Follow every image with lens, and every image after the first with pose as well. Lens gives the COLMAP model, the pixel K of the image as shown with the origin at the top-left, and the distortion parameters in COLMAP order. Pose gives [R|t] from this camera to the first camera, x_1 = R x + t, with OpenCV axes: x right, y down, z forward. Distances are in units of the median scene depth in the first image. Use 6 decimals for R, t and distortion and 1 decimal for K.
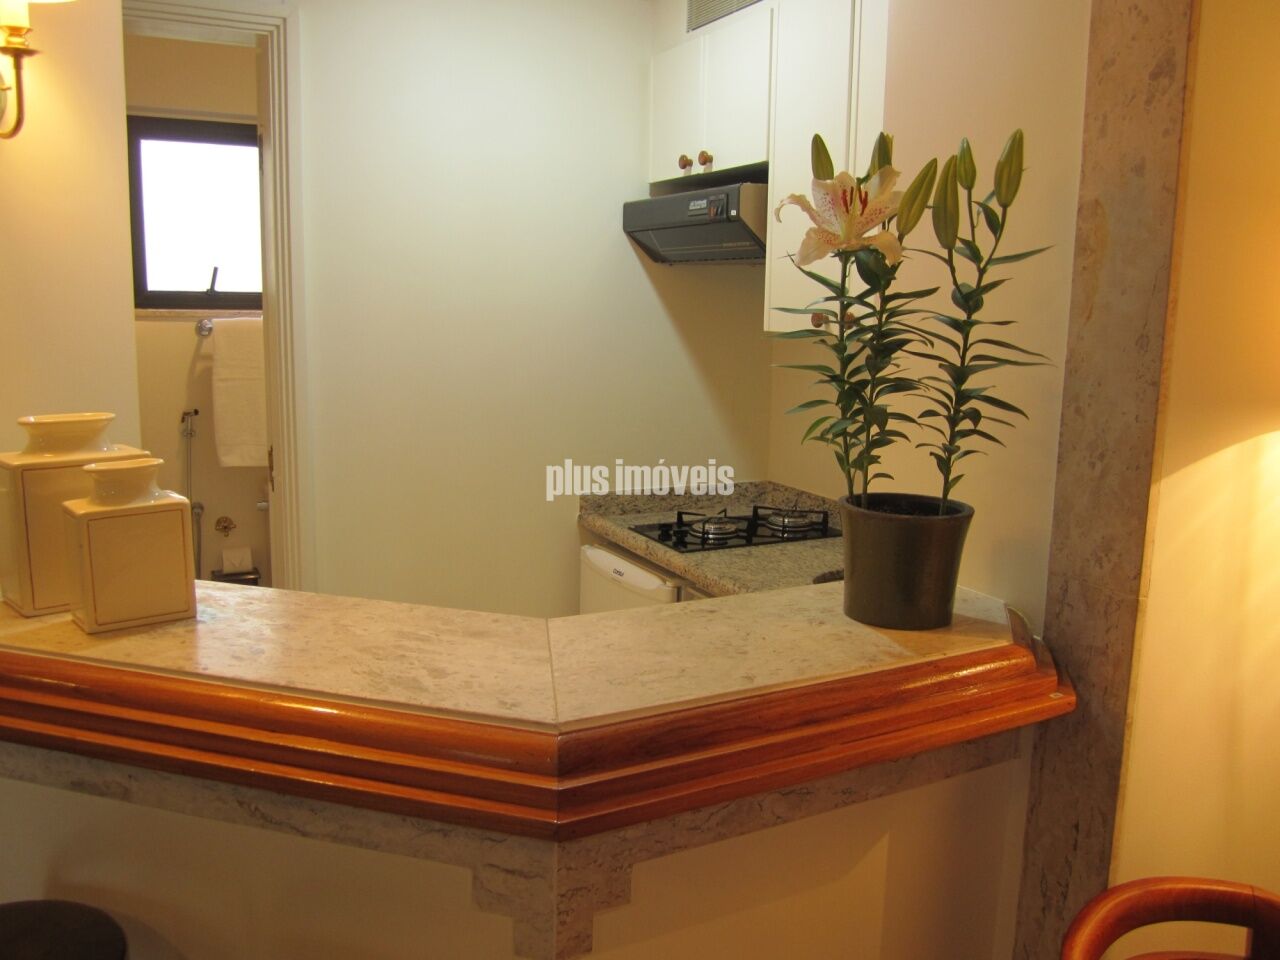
lens RADIAL K [[1068.1, 0, 638.5], [0, 1068.1, 478.6], [0, 0, 1]] dist [-0.029829, 0.022064]
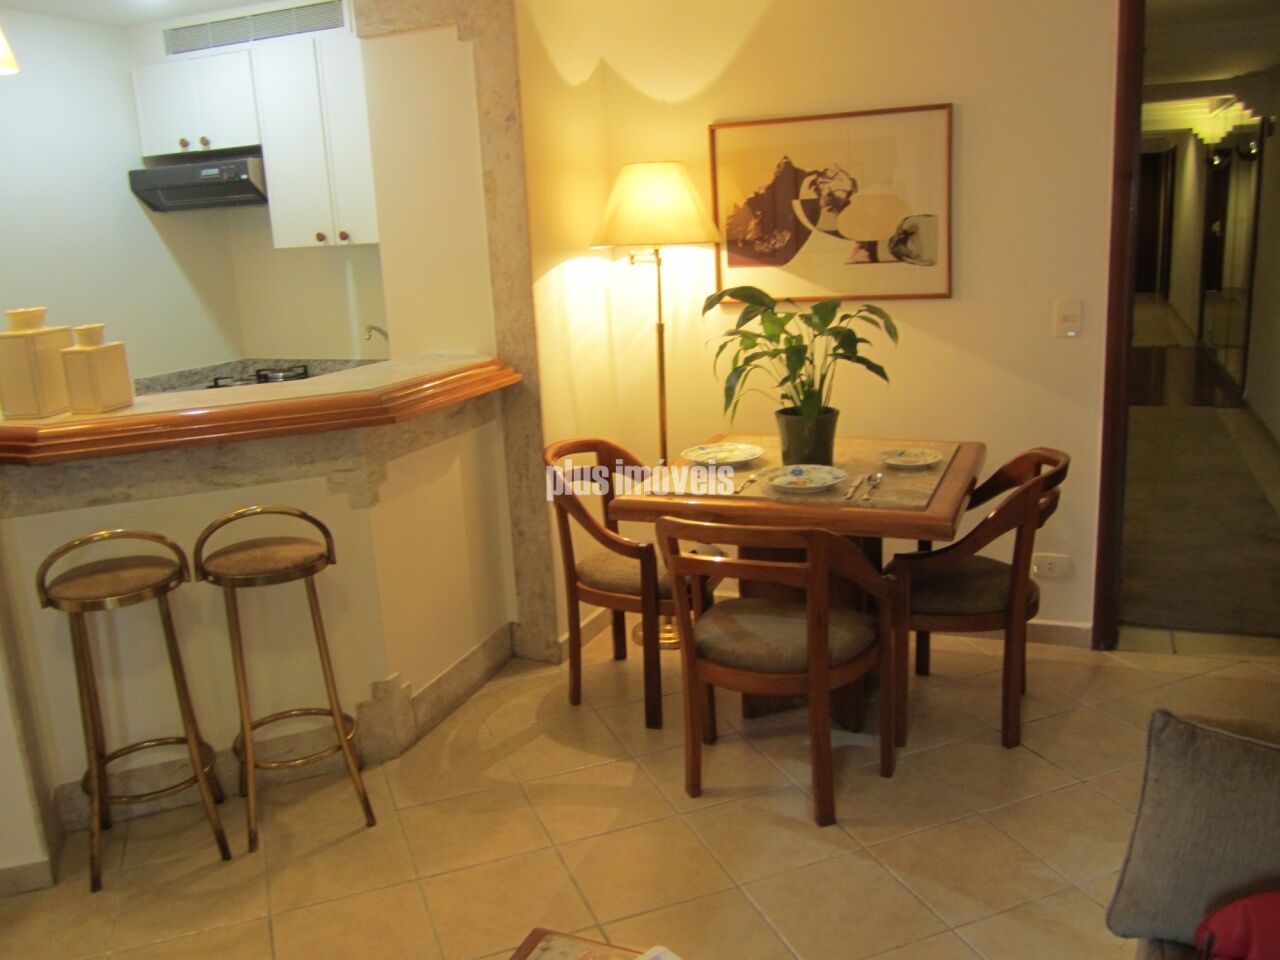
lens RADIAL K [[1068.1, 0, 621.3], [0, 1068.1, 460.9], [0, 0, 1]] dist [-0.029829, 0.022064]
pose [[0.764740, -0.196790, 0.613552, -0.867856], [0.172577, 0.979986, 0.099217, 0.177500], [-0.620797, 0.030010, 0.783397, -0.958676]]
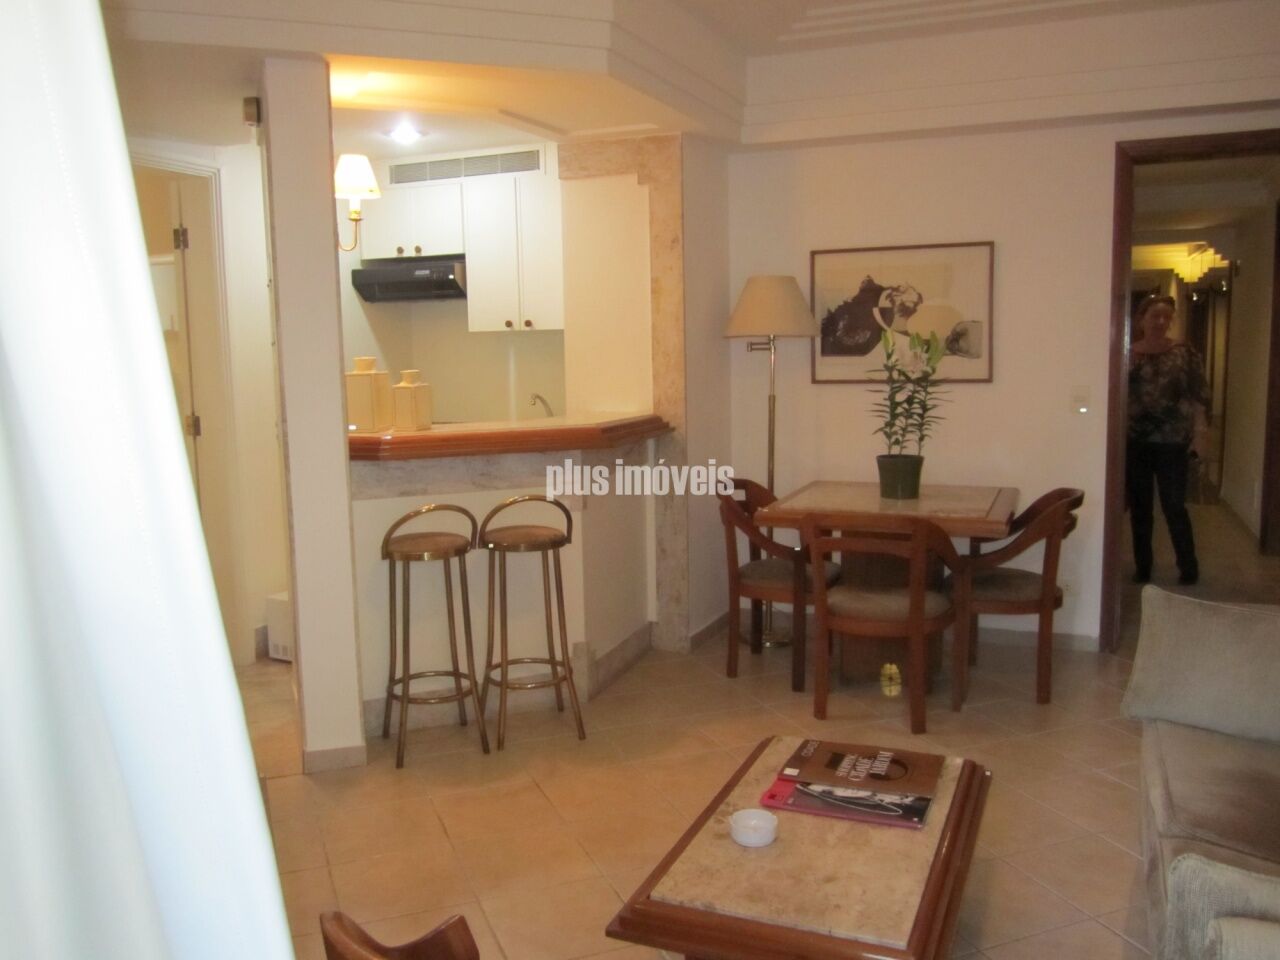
lens RADIAL K [[1068.1, 0, 625.3], [0, 1068.1, 473.2], [0, 0, 1]] dist [-0.029829, 0.022064]
pose [[0.762773, -0.110514, 0.637153, -1.647739], [0.141105, 0.989991, 0.002788, 0.285175], [-0.631084, 0.087779, 0.770732, -1.294064]]
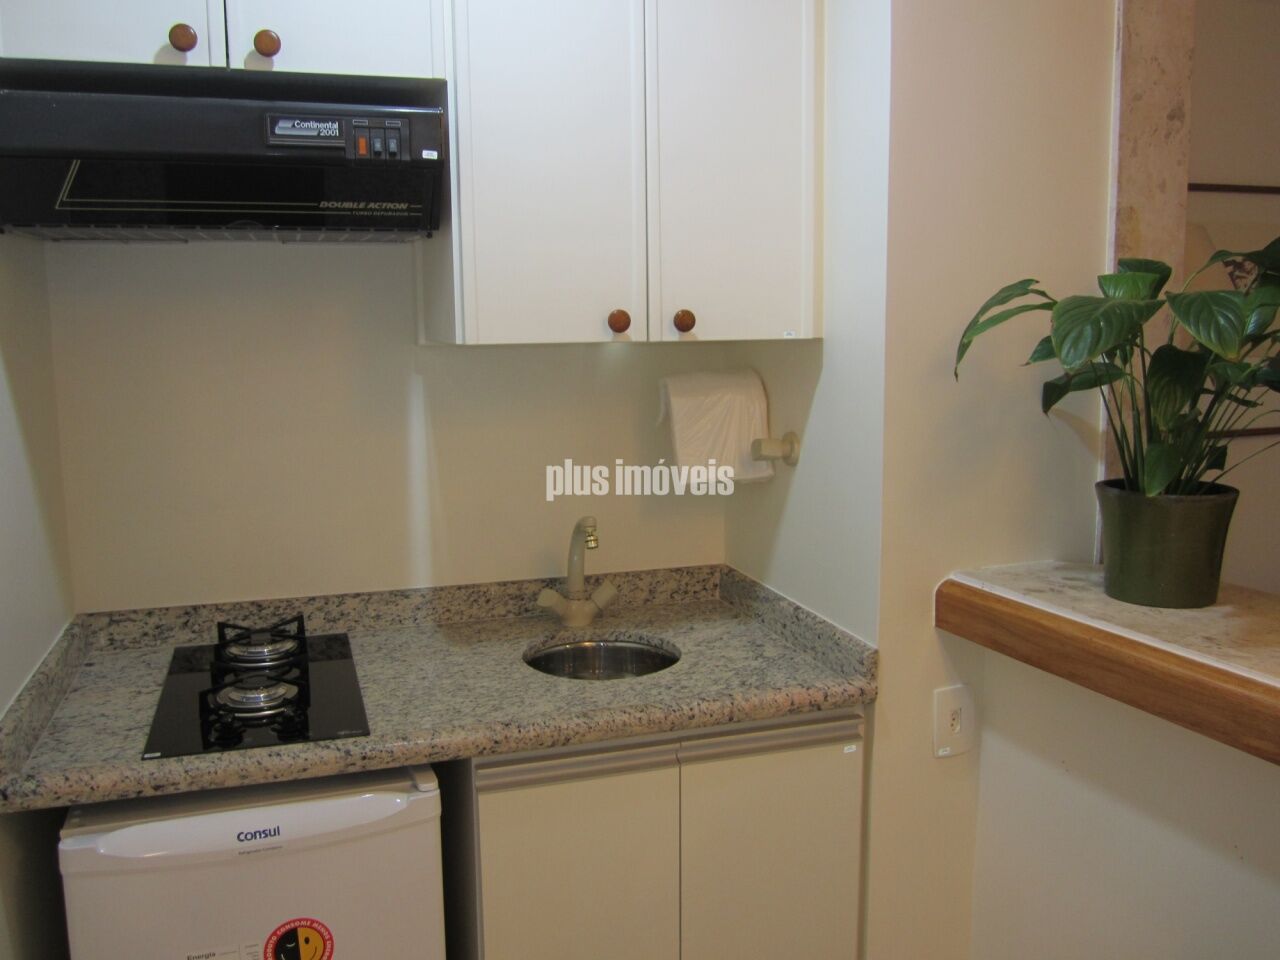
lens RADIAL K [[1068.1, 0, 632.2], [0, 1068.1, 477.5], [0, 0, 1]] dist [-0.029829, 0.022064]
pose [[0.135220, -0.171434, 0.975872, -0.830038], [0.176356, 0.973355, 0.146555, -0.218715], [-0.974994, 0.152284, 0.161851, 1.292957]]
